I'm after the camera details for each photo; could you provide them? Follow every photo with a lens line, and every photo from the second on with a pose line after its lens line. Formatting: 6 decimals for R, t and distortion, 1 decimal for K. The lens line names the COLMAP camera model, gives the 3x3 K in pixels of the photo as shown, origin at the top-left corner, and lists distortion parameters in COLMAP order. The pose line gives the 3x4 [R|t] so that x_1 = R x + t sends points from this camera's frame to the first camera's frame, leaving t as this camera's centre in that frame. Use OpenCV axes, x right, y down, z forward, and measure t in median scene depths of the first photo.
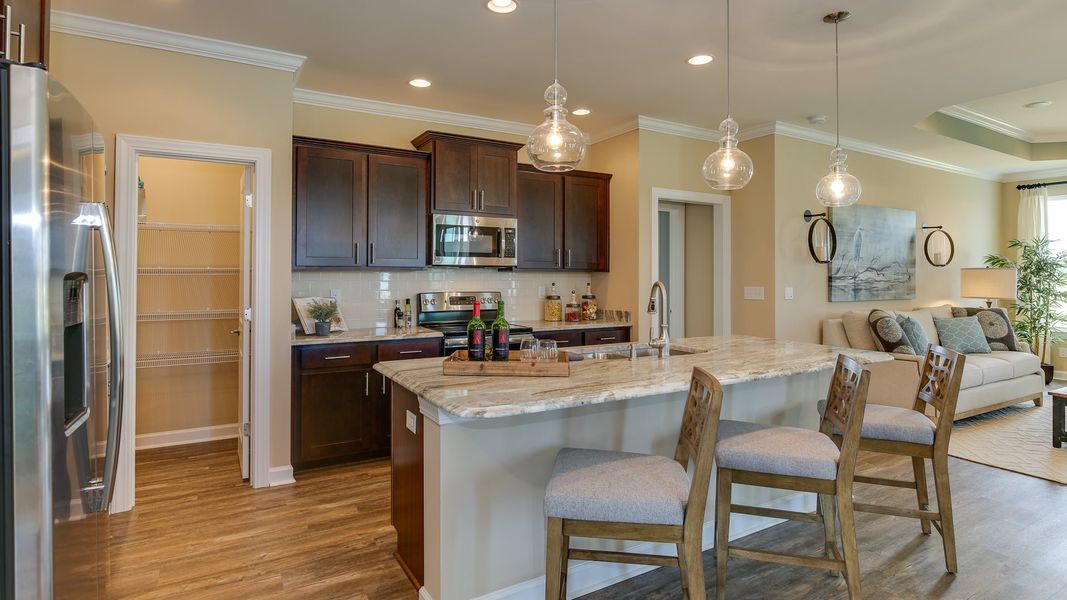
lens RADIAL K [[557.5, 0, 493.8], [0, 557.5, 265.3], [0, 0, 1]] dist [-0.004288, -0.002277]
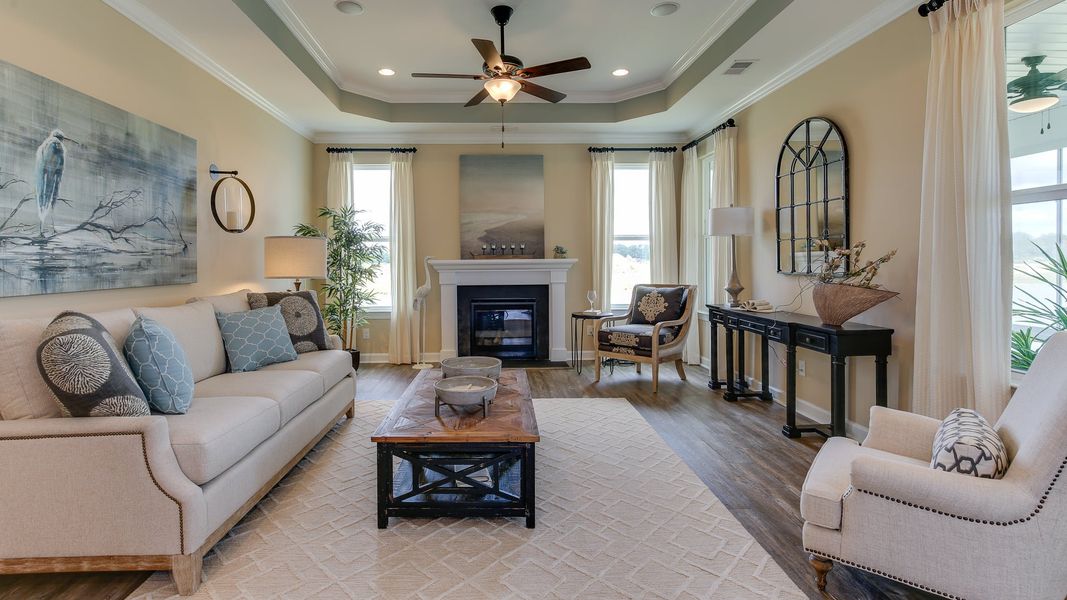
lens RADIAL K [[520.6, 0, 522.4], [0, 520.6, 265.0], [0, 0, 1]] dist [0.000011, 0.000899]
pose [[0.439259, -0.014219, 0.898248, 0.511732], [-0.005268, 0.999817, 0.018403, 0.035753], [-0.898345, -0.012816, 0.439104, 0.543171]]
